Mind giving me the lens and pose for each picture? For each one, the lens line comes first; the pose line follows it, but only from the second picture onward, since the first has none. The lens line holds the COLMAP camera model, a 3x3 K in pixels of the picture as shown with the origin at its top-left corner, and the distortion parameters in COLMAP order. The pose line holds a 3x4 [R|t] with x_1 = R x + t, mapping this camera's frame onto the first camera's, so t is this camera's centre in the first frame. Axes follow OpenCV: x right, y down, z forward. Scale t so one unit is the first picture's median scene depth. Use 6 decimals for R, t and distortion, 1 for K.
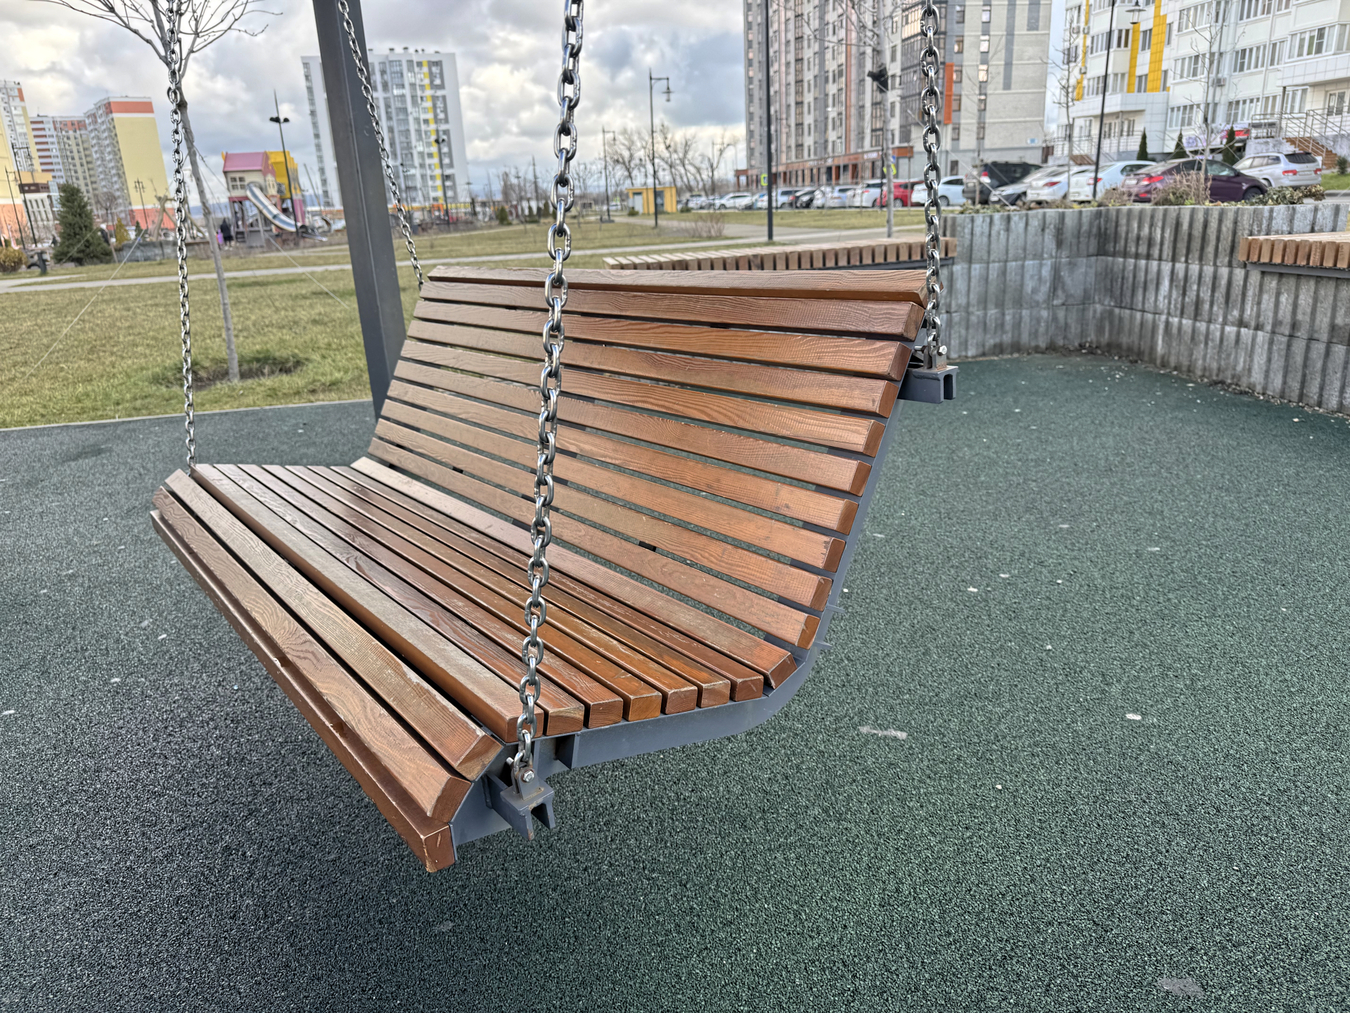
lens RADIAL K [[950.1, 0, 675.0], [0, 950.1, 506.5], [0, 0, 1]] dist [0.000518, -0.004943]
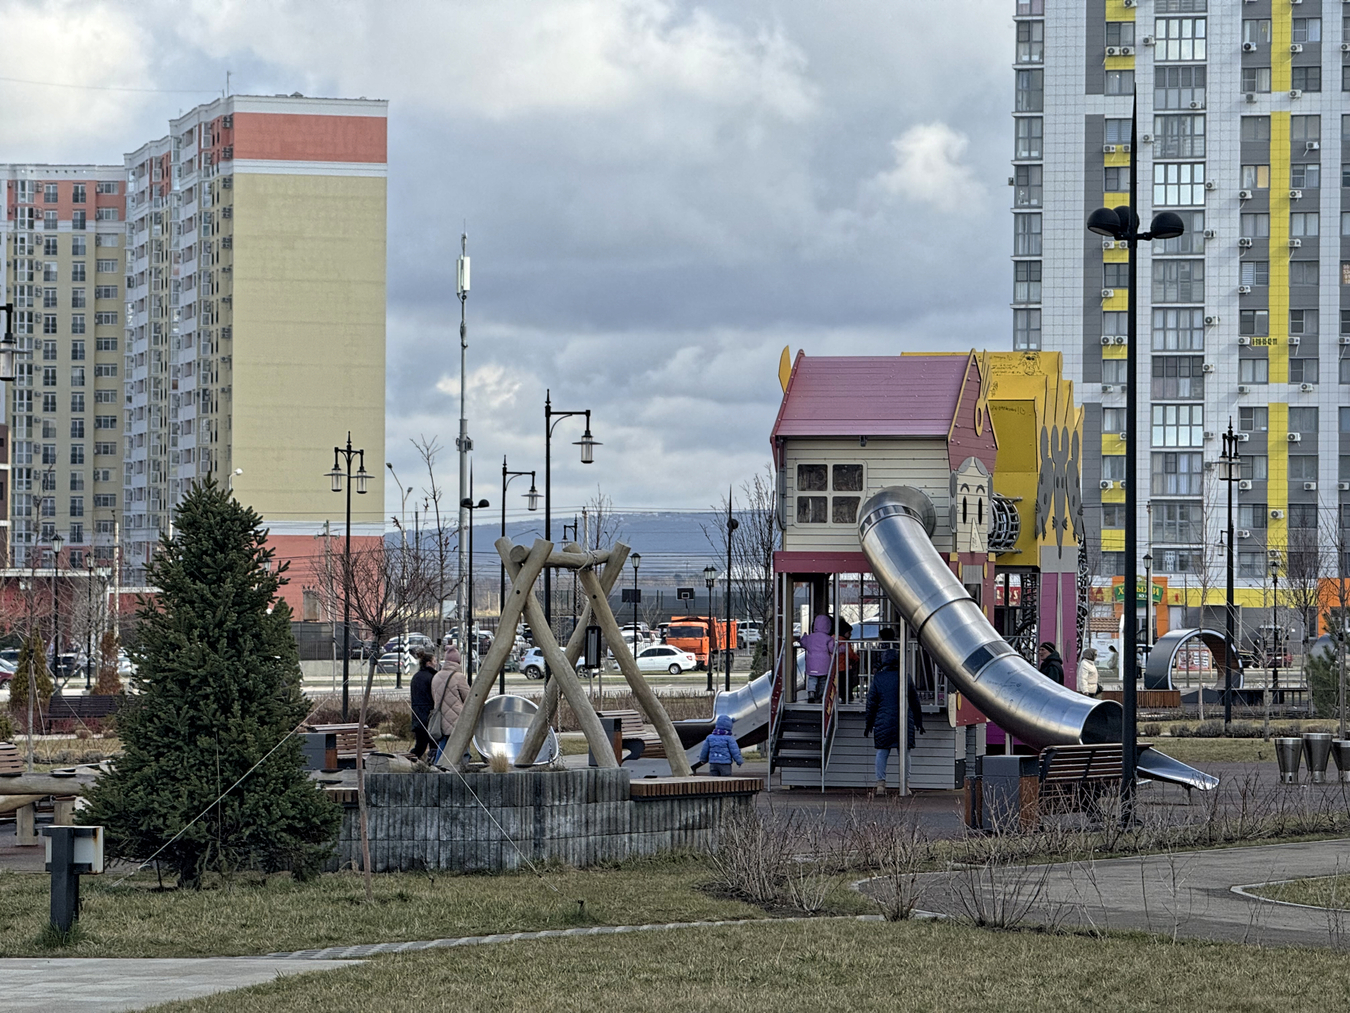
lens RADIAL K [[4762.3, 0, 675.0], [0, 4762.3, 506.5], [0, 0, 1]] dist [0.167644, 1.456899]
pose [[0.917579, 0.045532, -0.394938, -0.076904], [-0.169537, 0.943374, -0.285134, -0.032651], [0.359592, 0.328590, 0.873340, 0.072858]]
